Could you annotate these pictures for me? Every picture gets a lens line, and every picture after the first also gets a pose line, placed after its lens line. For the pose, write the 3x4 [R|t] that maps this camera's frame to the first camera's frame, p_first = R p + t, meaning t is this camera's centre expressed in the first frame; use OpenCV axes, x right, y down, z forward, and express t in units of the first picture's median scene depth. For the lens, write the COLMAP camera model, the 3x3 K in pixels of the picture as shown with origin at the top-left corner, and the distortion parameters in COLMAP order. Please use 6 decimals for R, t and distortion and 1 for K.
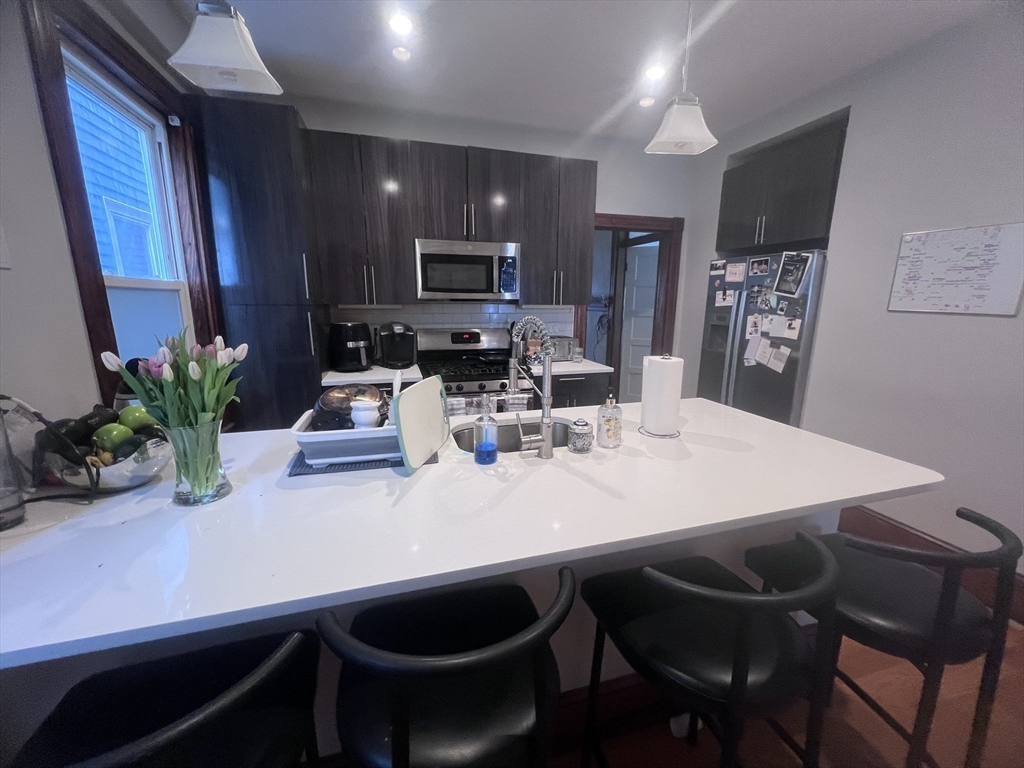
lens RADIAL K [[410.7, 0, 512.9], [0, 410.7, 385.6], [0, 0, 1]] dist [0.000344, -0.000191]
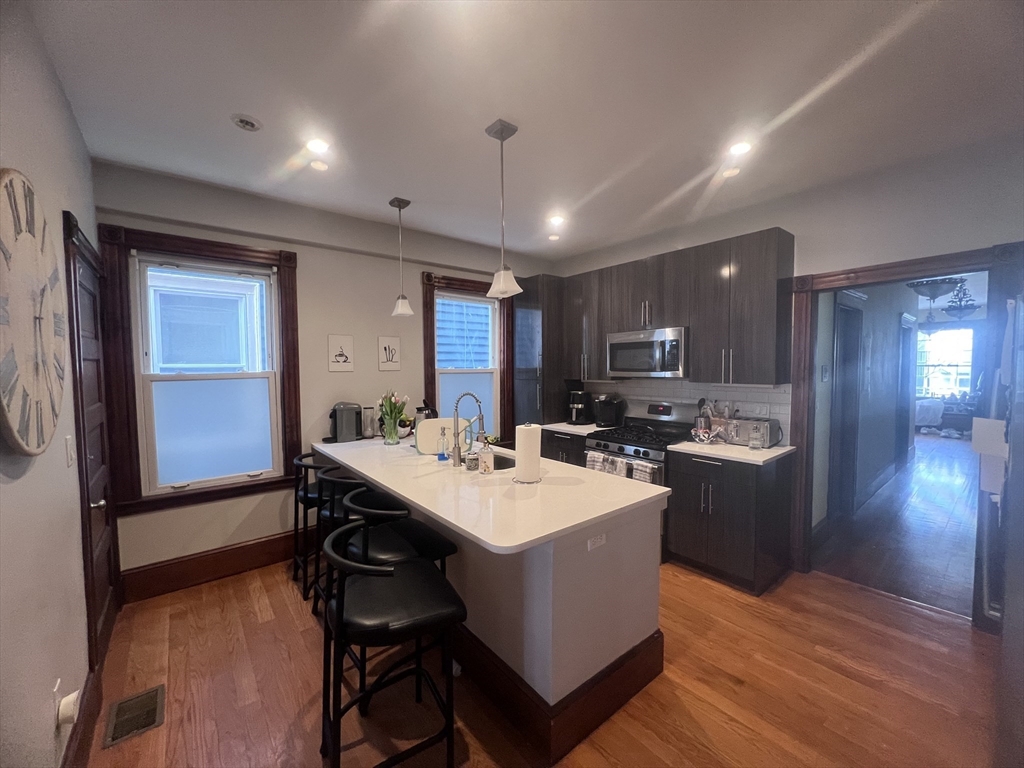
lens RADIAL K [[410.7, 0, 512.9], [0, 410.7, 385.6], [0, 0, 1]] dist [0.000344, -0.000191]
pose [[0.383862, 0.032399, -0.922822, 0.841036], [-0.180069, 0.982824, -0.040397, -0.069009], [0.905663, 0.181679, 0.383103, 0.204617]]
